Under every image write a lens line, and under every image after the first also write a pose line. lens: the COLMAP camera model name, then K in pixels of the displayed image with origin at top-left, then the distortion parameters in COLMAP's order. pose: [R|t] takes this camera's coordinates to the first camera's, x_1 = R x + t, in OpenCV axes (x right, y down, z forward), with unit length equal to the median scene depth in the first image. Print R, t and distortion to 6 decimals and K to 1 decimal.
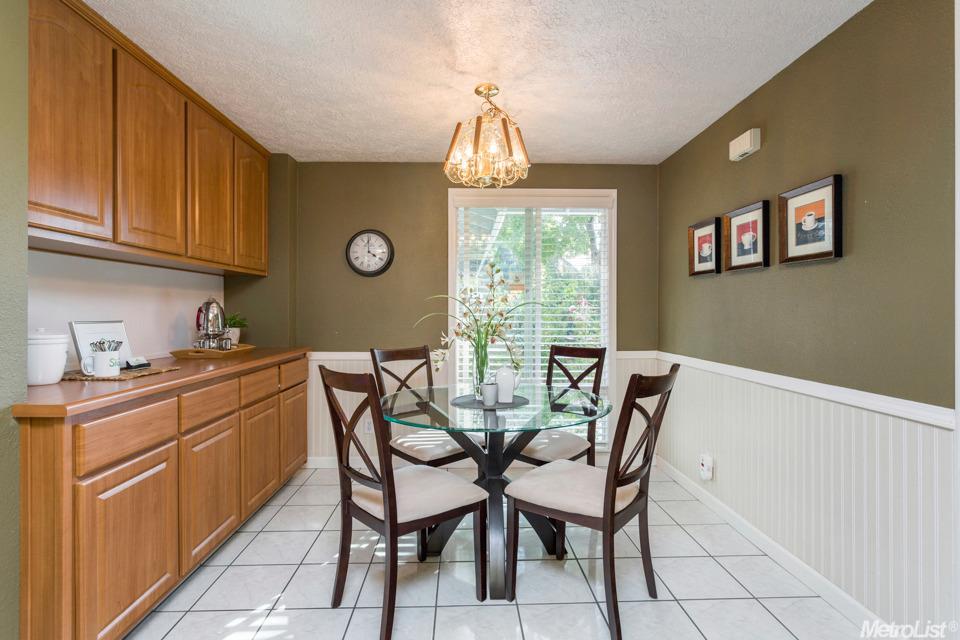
lens RADIAL K [[460.6, 0, 478.3], [0, 460.6, 315.2], [0, 0, 1]] dist [0.001090, 0.000691]
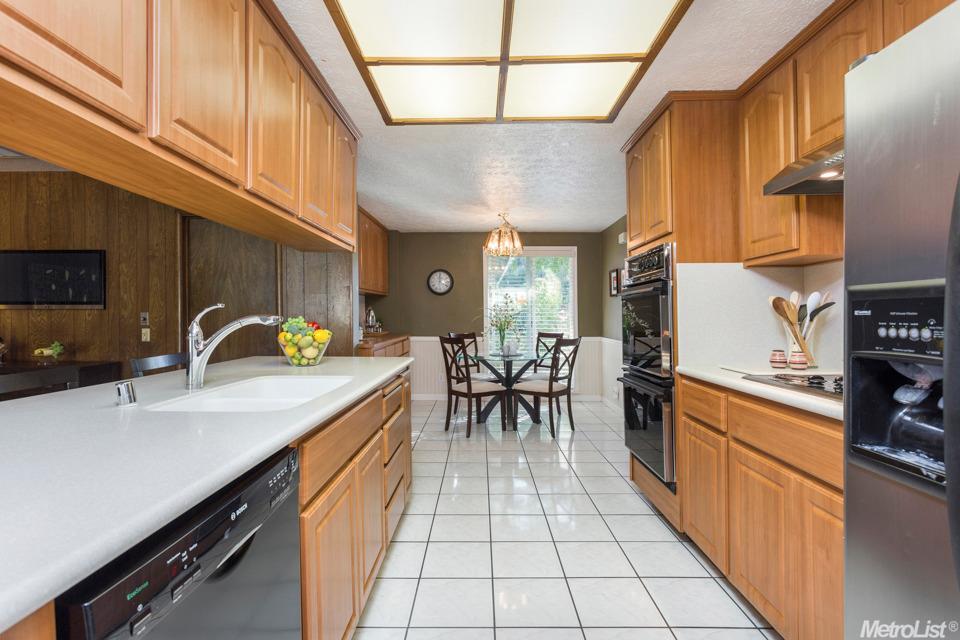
lens RADIAL K [[460.6, 0, 478.3], [0, 460.6, 315.2], [0, 0, 1]] dist [0.001090, 0.000691]
pose [[0.999295, -0.000935, -0.037544, -0.022601], [0.000791, 0.999992, -0.003859, 0.001874], [0.037548, 0.003826, 0.999288, -1.037074]]
